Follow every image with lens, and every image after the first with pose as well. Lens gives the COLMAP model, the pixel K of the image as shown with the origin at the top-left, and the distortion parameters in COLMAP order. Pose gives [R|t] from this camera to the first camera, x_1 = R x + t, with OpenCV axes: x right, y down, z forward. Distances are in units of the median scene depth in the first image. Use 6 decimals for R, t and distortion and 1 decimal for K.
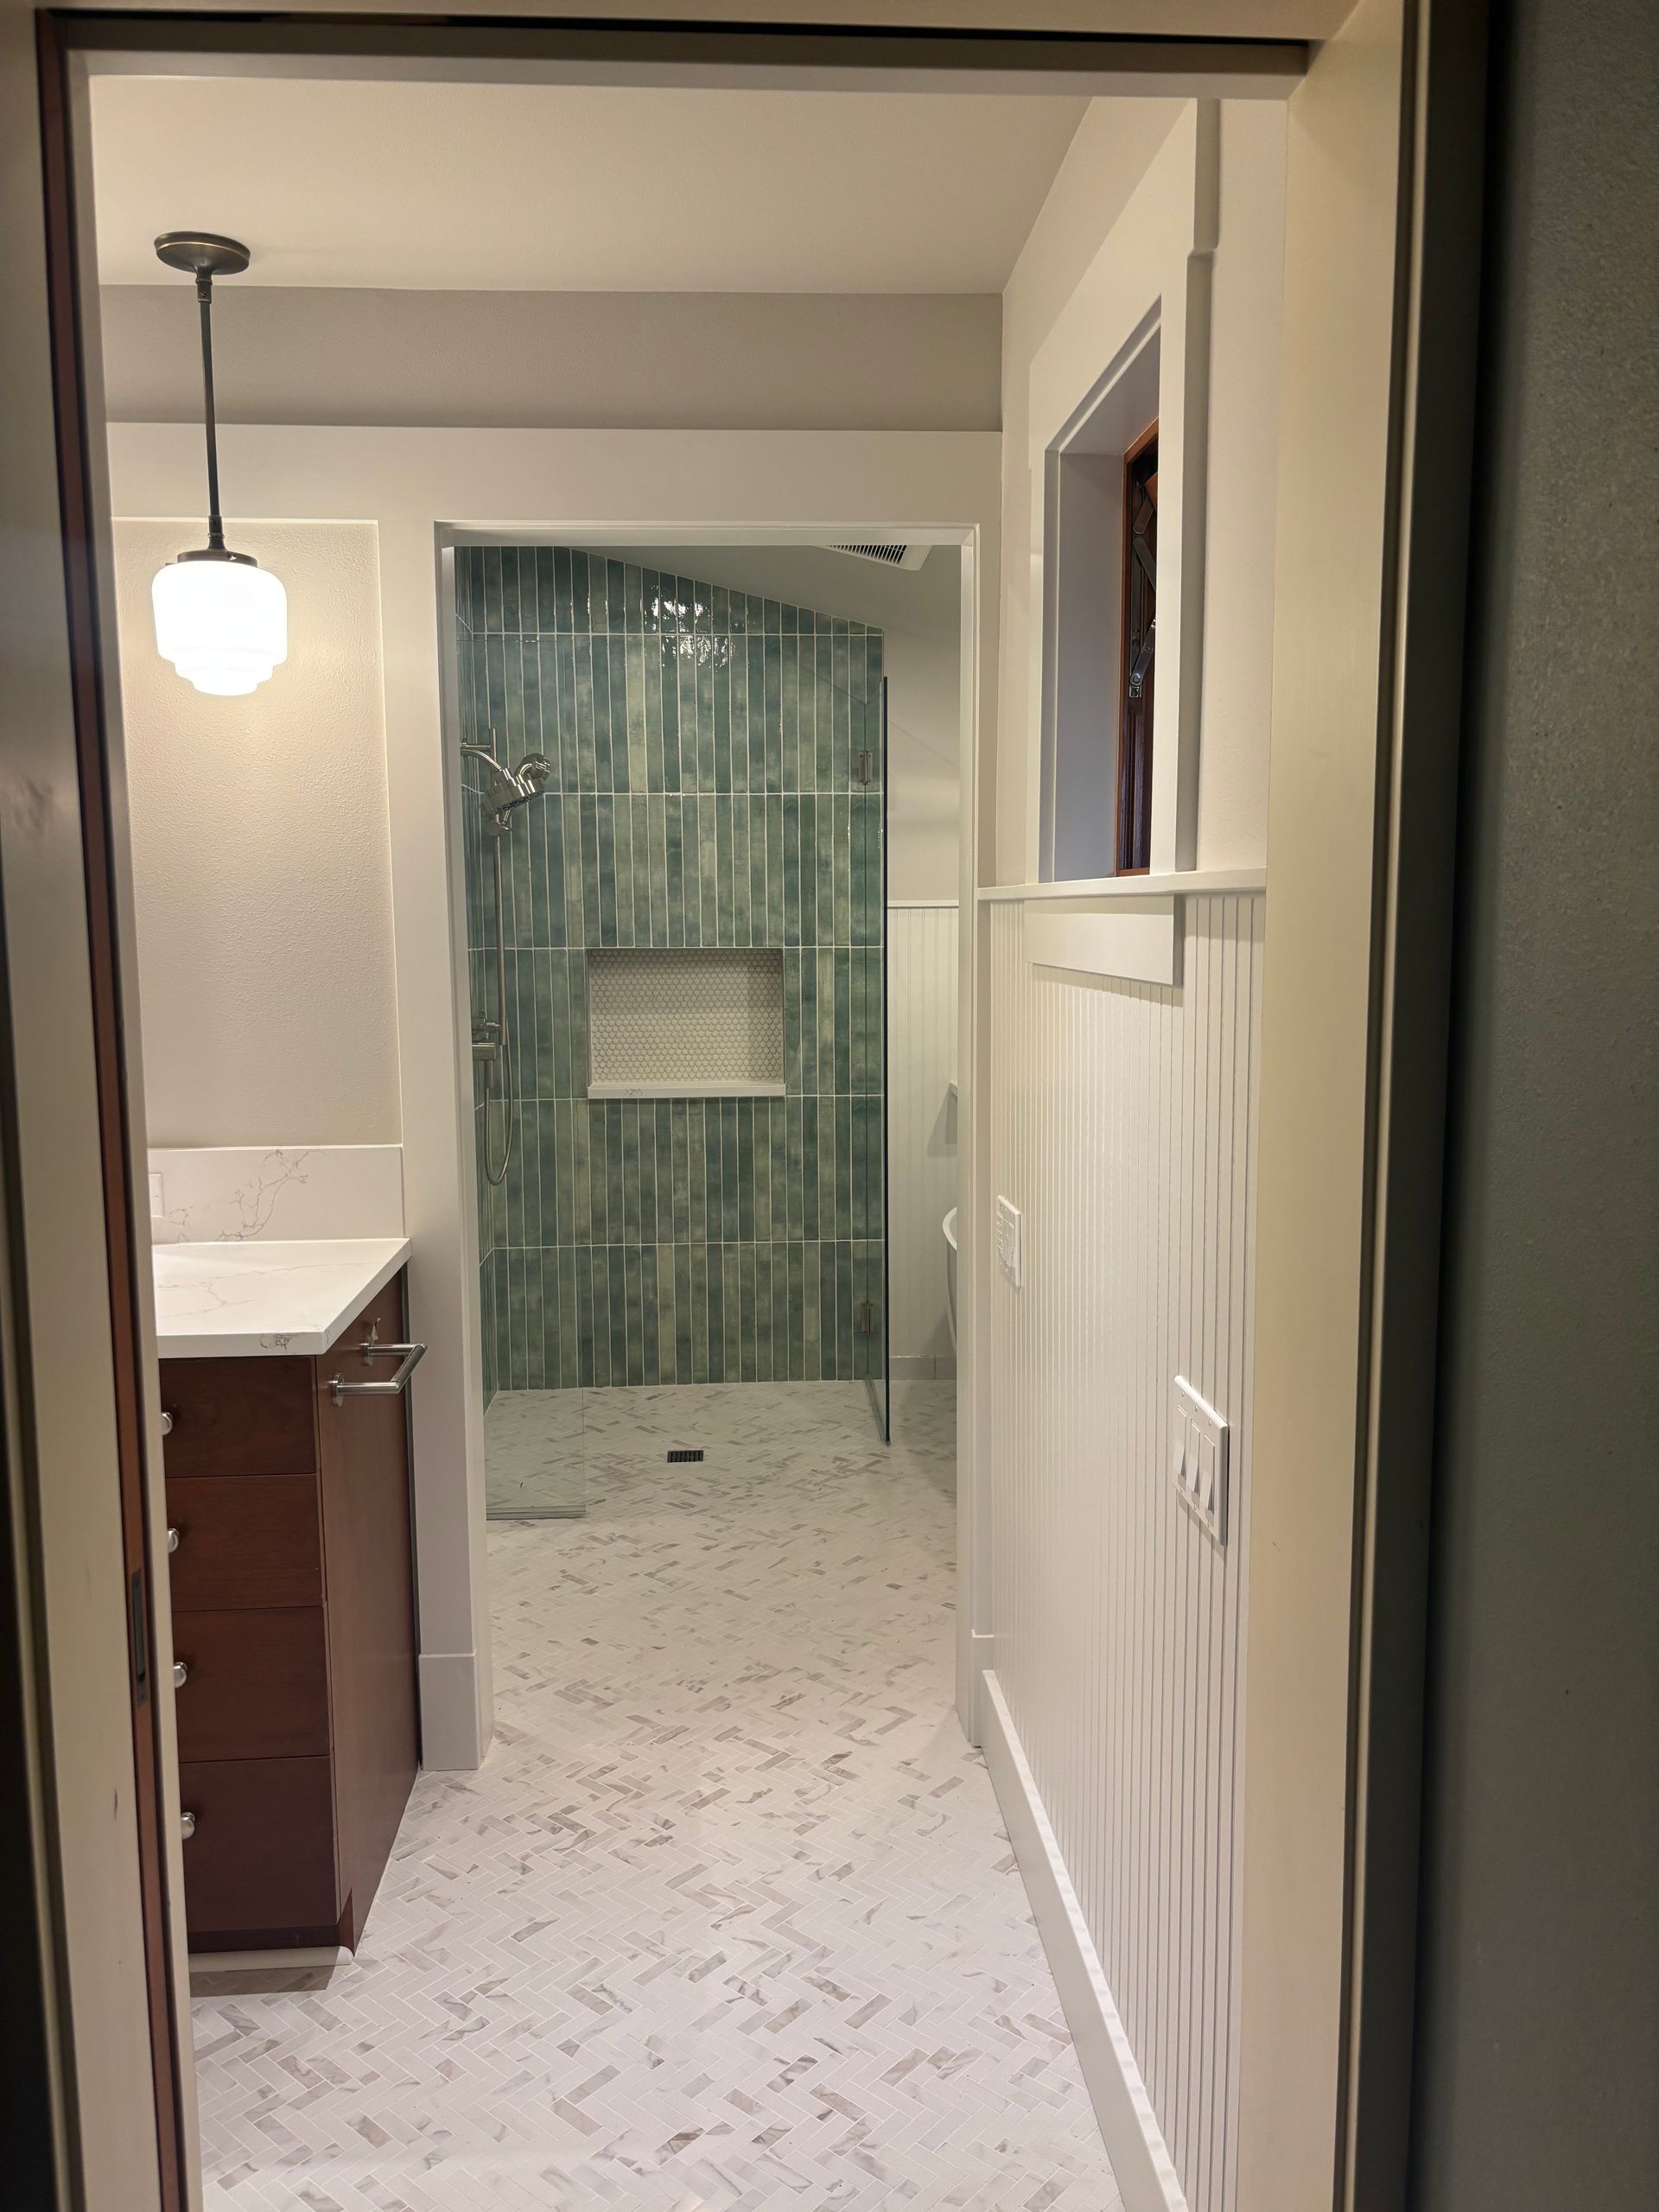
lens RADIAL K [[1680.8, 0, 872.6], [0, 1680.8, 1107.6], [0, 0, 1]] dist [0.065575, -0.060292]
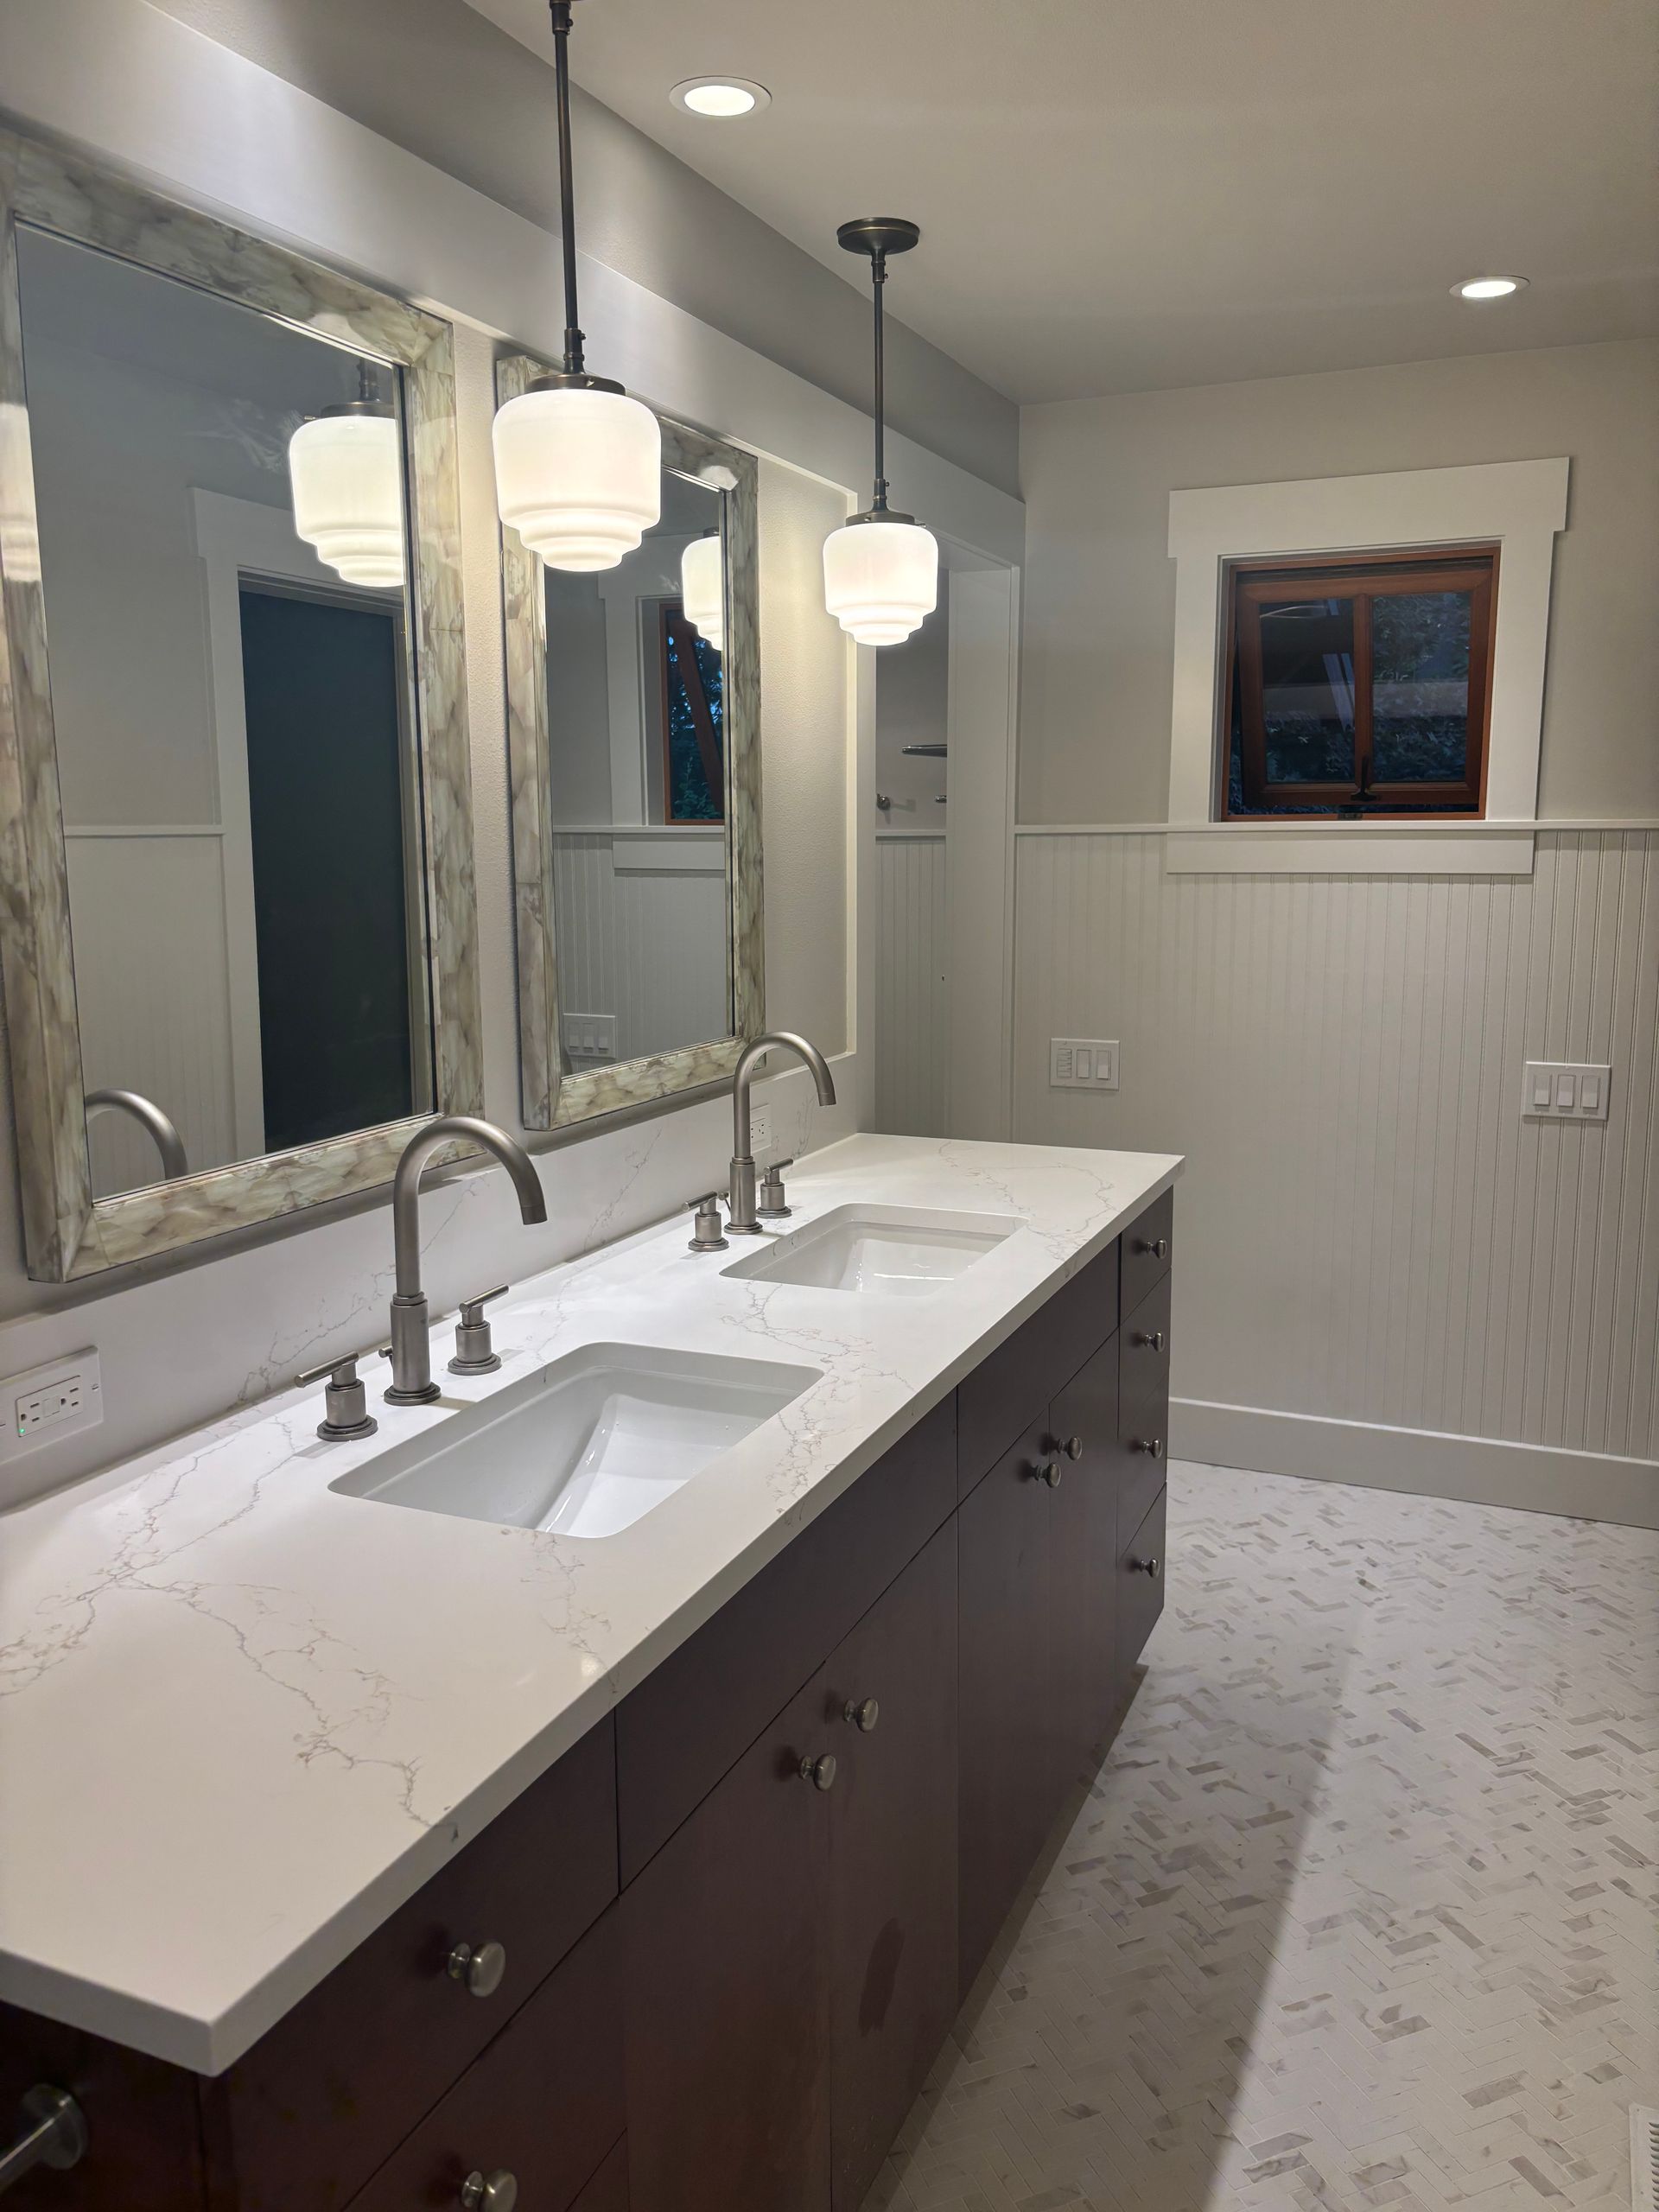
lens RADIAL K [[1680.8, 0, 833.0], [0, 1680.8, 1098.4], [0, 0, 1]] dist [0.065575, -0.060292]
pose [[0.448293, -0.138623, 0.883073, -1.646431], [0.109031, 0.989005, 0.099903, -0.080322], [-0.887212, 0.051496, 0.458478, 0.641991]]
